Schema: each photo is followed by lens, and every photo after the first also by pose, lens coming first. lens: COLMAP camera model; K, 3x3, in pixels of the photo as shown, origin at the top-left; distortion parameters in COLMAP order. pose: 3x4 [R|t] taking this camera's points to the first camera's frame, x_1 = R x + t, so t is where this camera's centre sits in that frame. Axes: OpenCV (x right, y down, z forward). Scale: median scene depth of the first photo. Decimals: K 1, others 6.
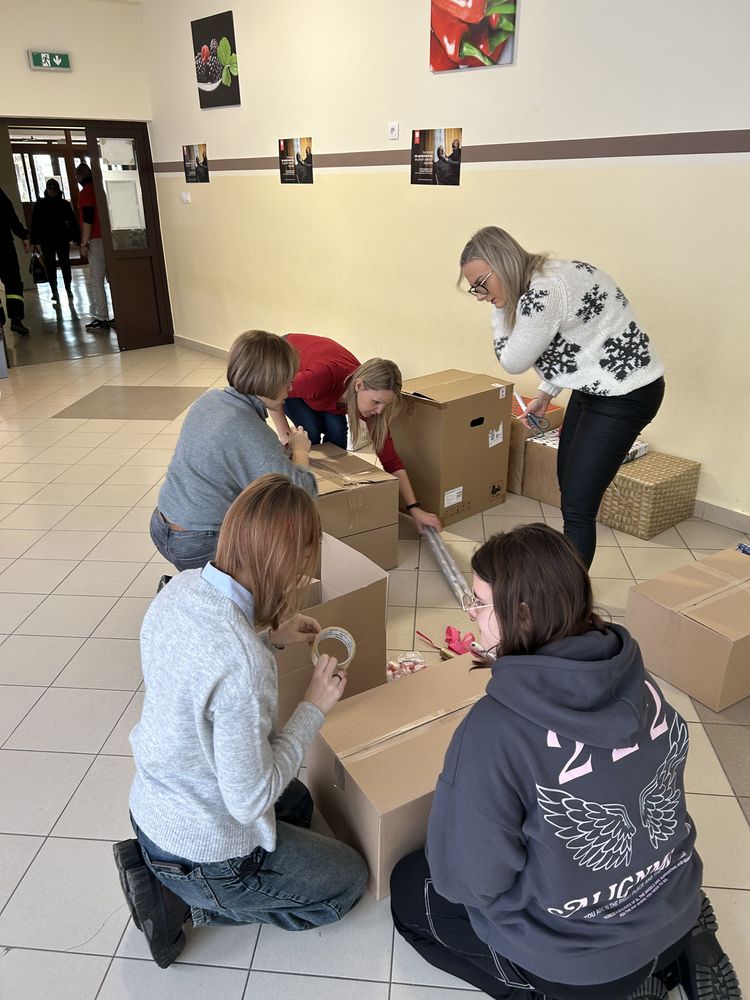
lens RADIAL K [[748.5, 0, 378.7], [0, 748.5, 502.5], [0, 0, 1]] dist [0.020532, -0.019809]
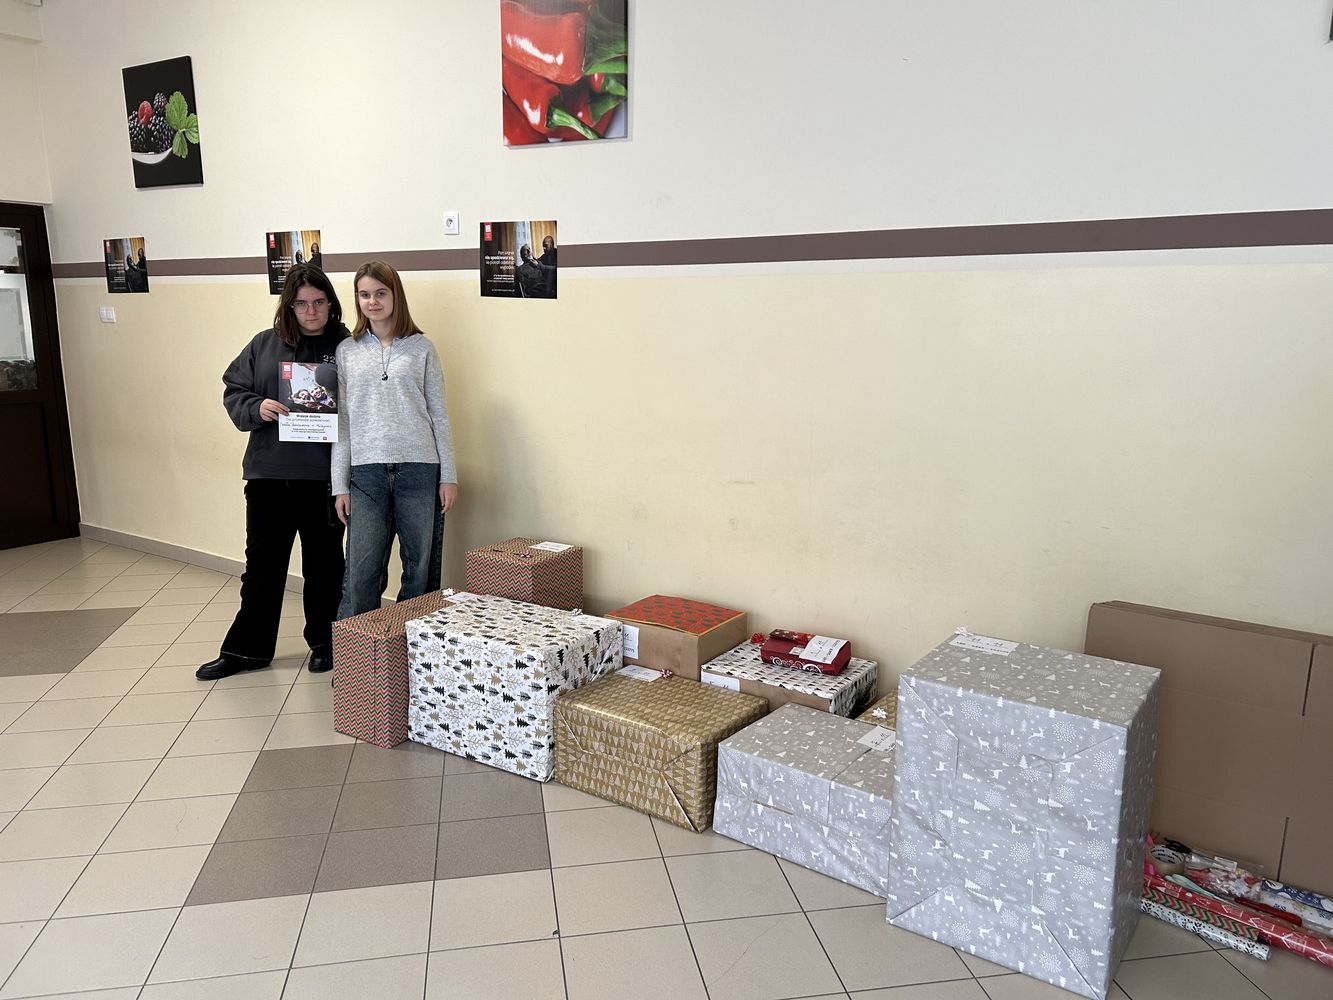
lens RADIAL K [[997.8, 0, 664.9], [0, 997.8, 495.5], [0, 0, 1]] dist [0.020532, -0.019809]
pose [[0.963954, -0.033224, 0.263988, -0.042513], [0.090572, 0.973893, -0.208157, -0.049880], [-0.250180, 0.224563, 0.941797, 0.159550]]
